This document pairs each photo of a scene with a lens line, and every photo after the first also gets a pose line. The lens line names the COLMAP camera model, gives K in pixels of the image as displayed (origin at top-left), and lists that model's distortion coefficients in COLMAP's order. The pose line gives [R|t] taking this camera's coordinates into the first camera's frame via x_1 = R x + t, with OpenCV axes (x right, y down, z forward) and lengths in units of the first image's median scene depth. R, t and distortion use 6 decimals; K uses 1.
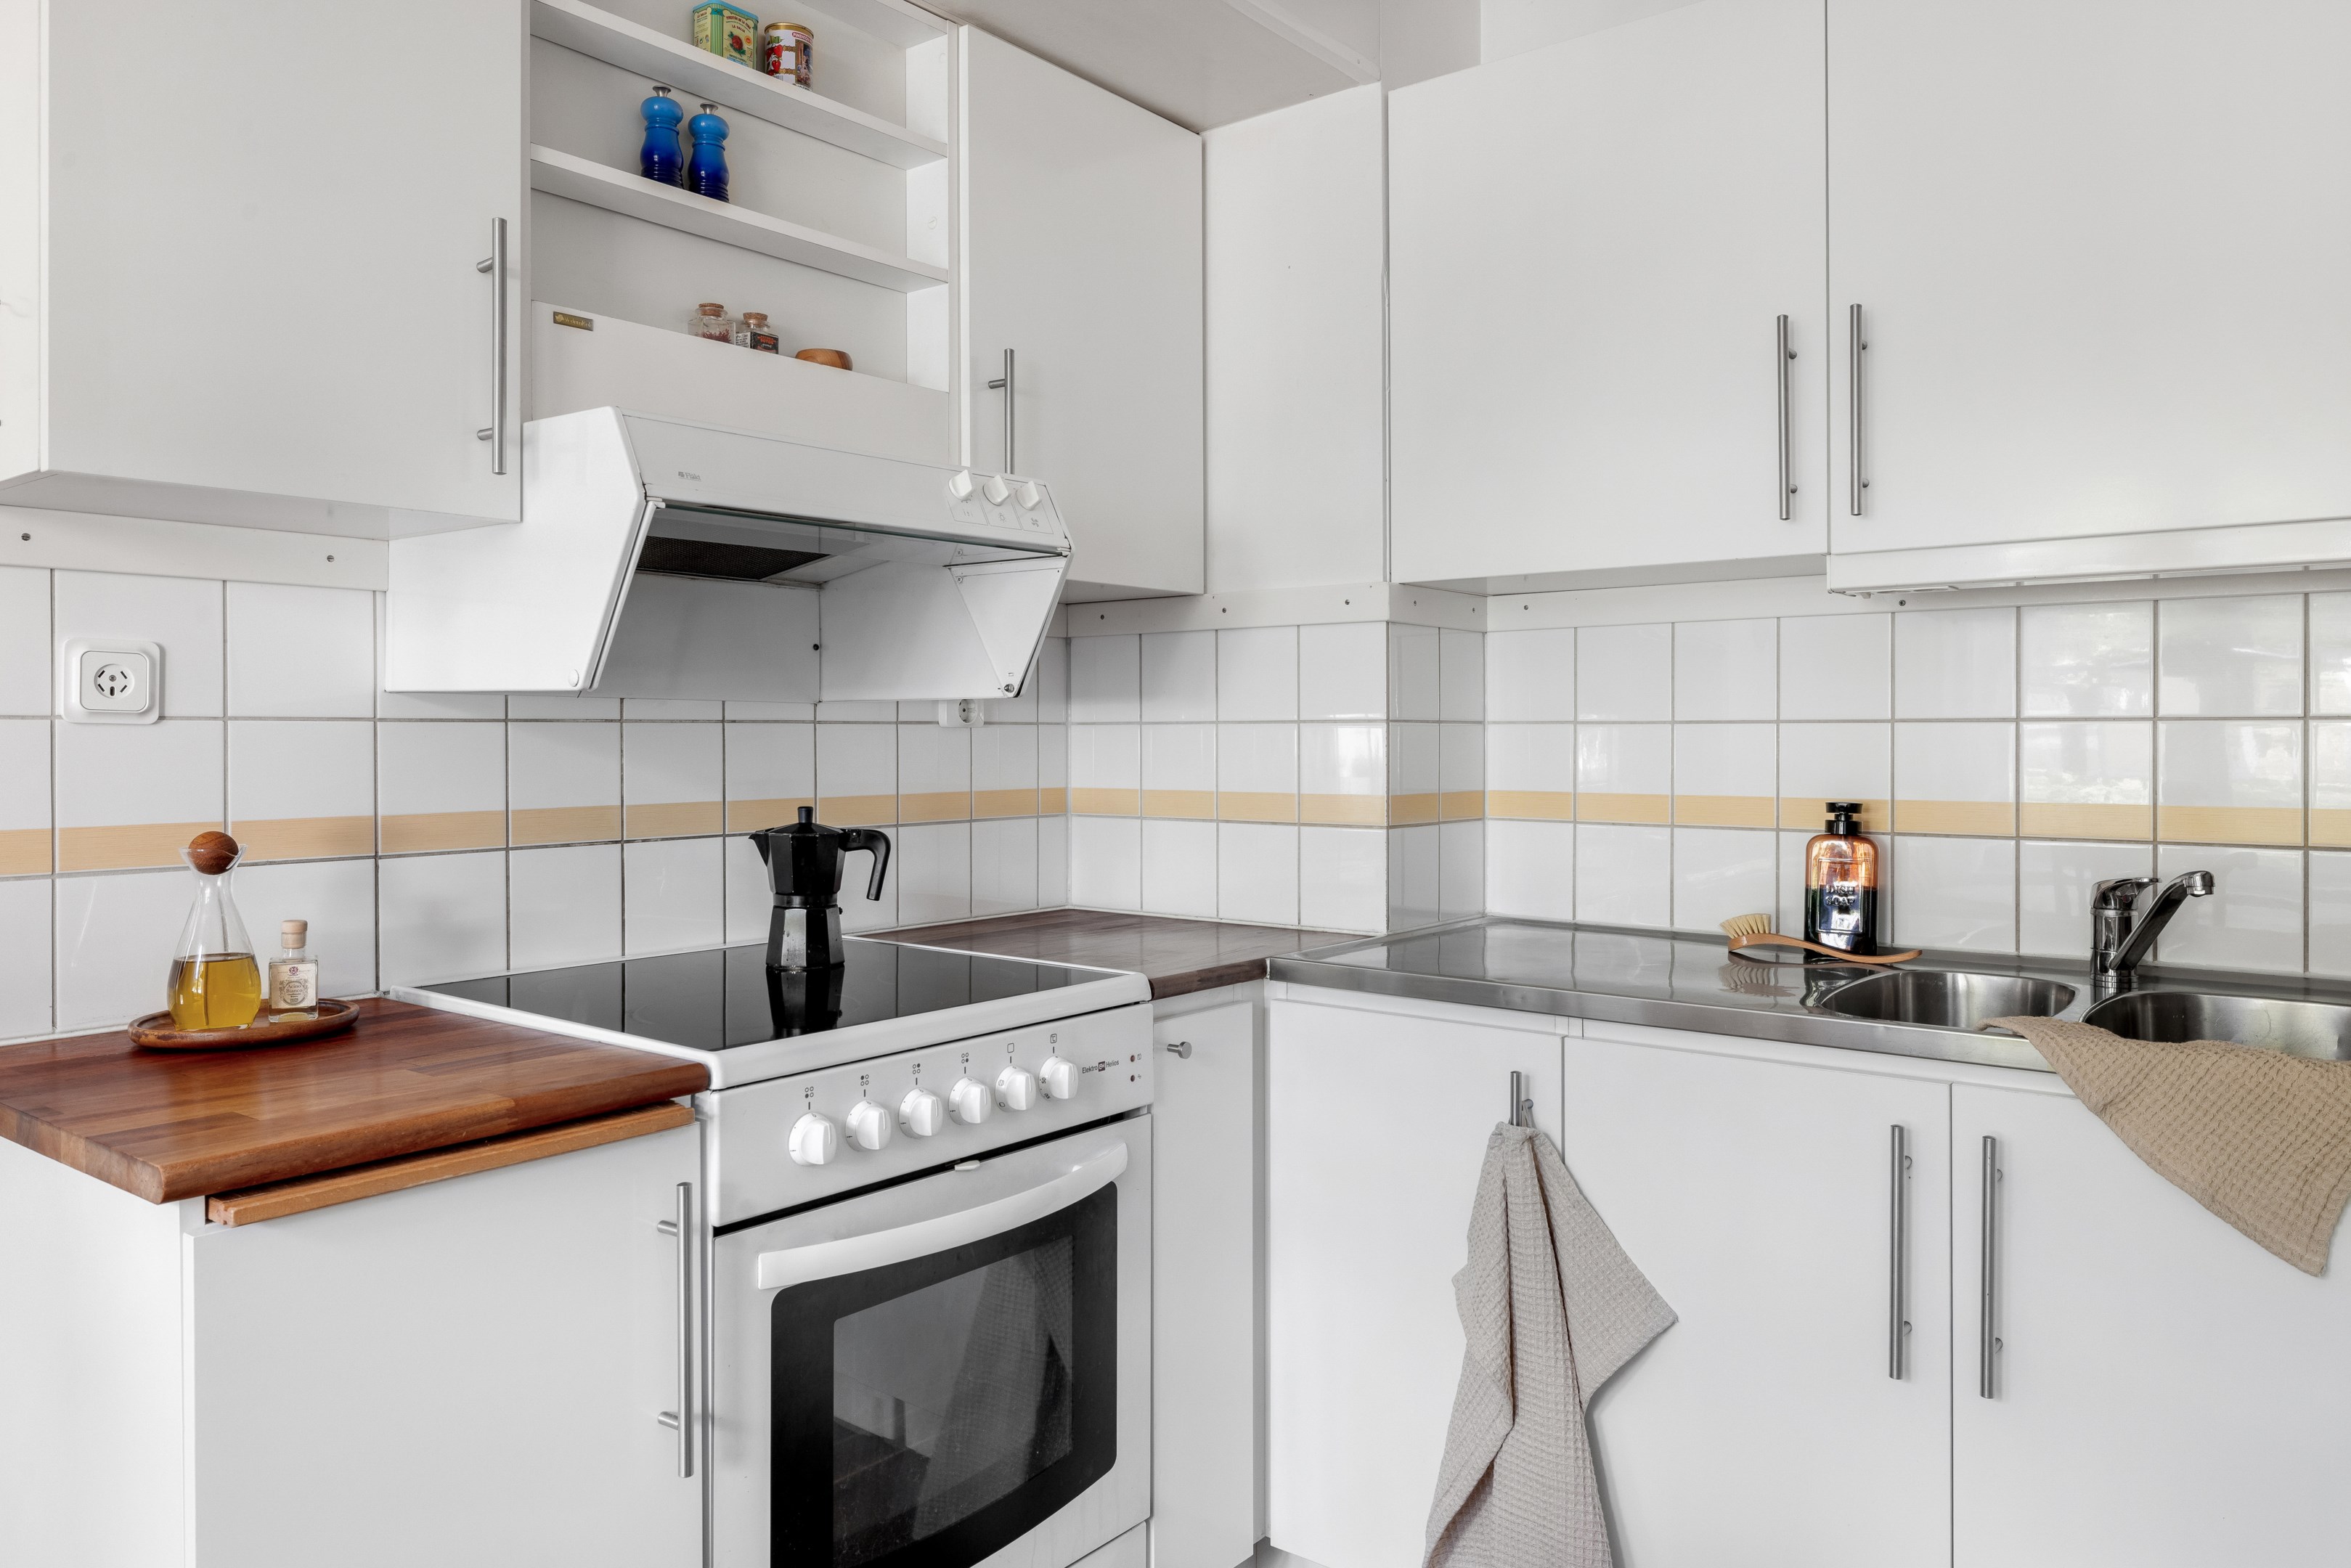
lens RADIAL K [[1553.9, 0, 1190.2], [0, 1553.9, 718.8], [0, 0, 1]] dist [-0.002671, -0.000642]
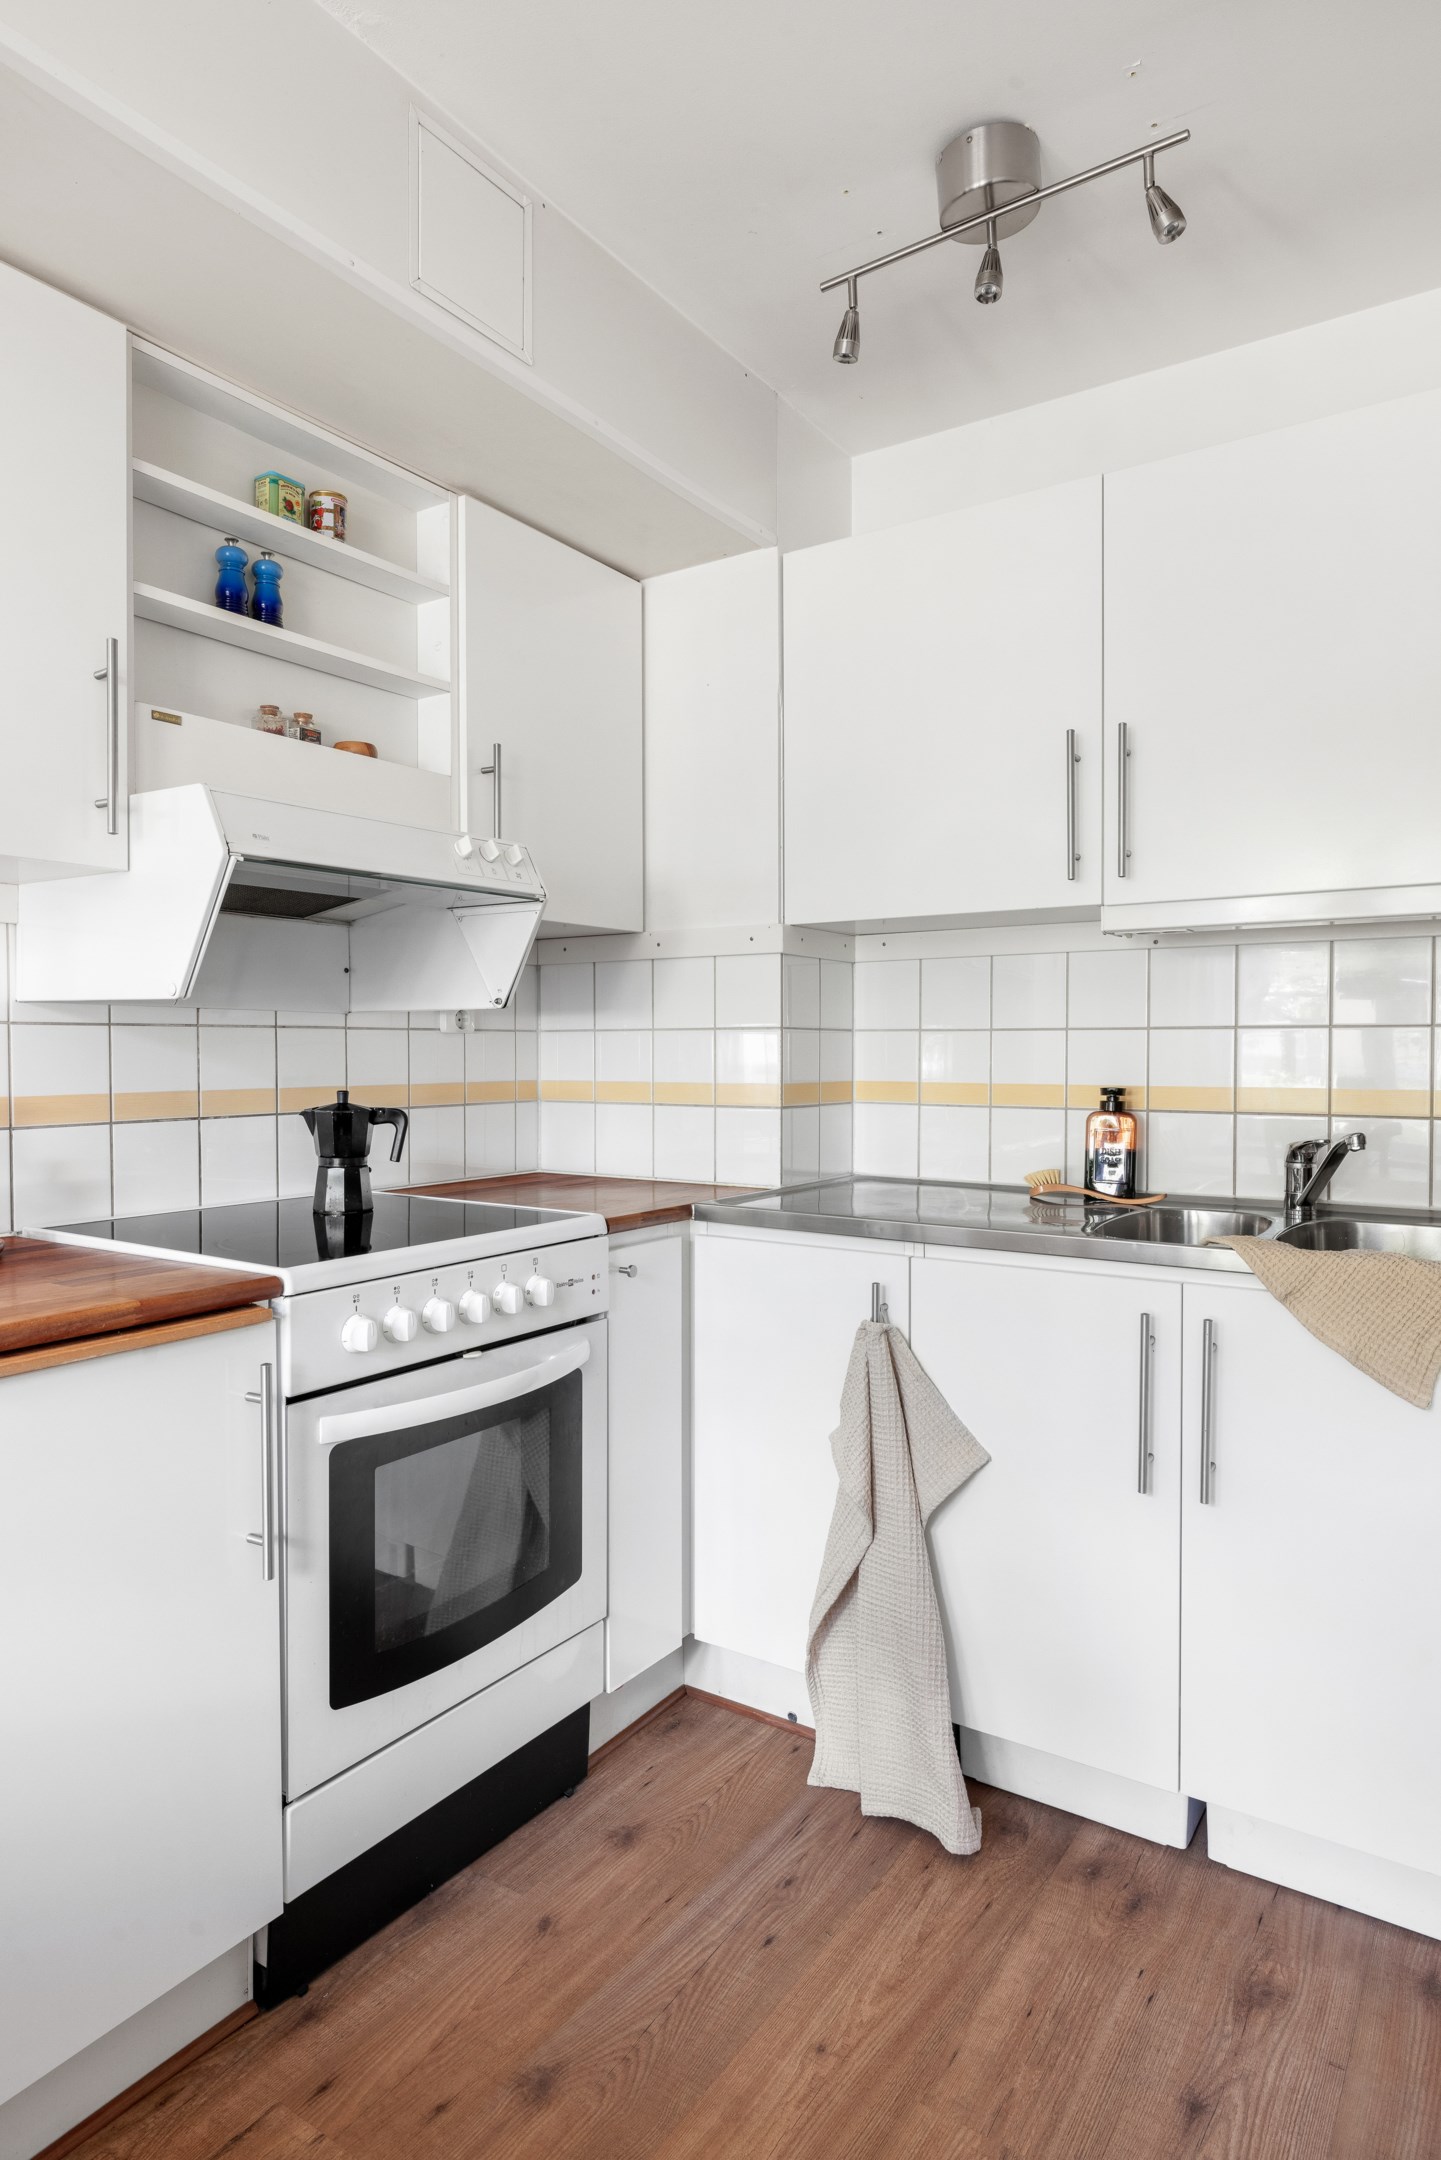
lens RADIAL K [[1297.0, 0, 696.9], [0, 1297.0, 1071.8], [0, 0, 1]] dist [-0.011333, -0.000665]
pose [[0.997457, -0.000086, 0.071276, -0.027163], [-0.001138, 0.999853, 0.017136, 0.021700], [-0.071267, -0.017173, 0.997309, -0.116258]]
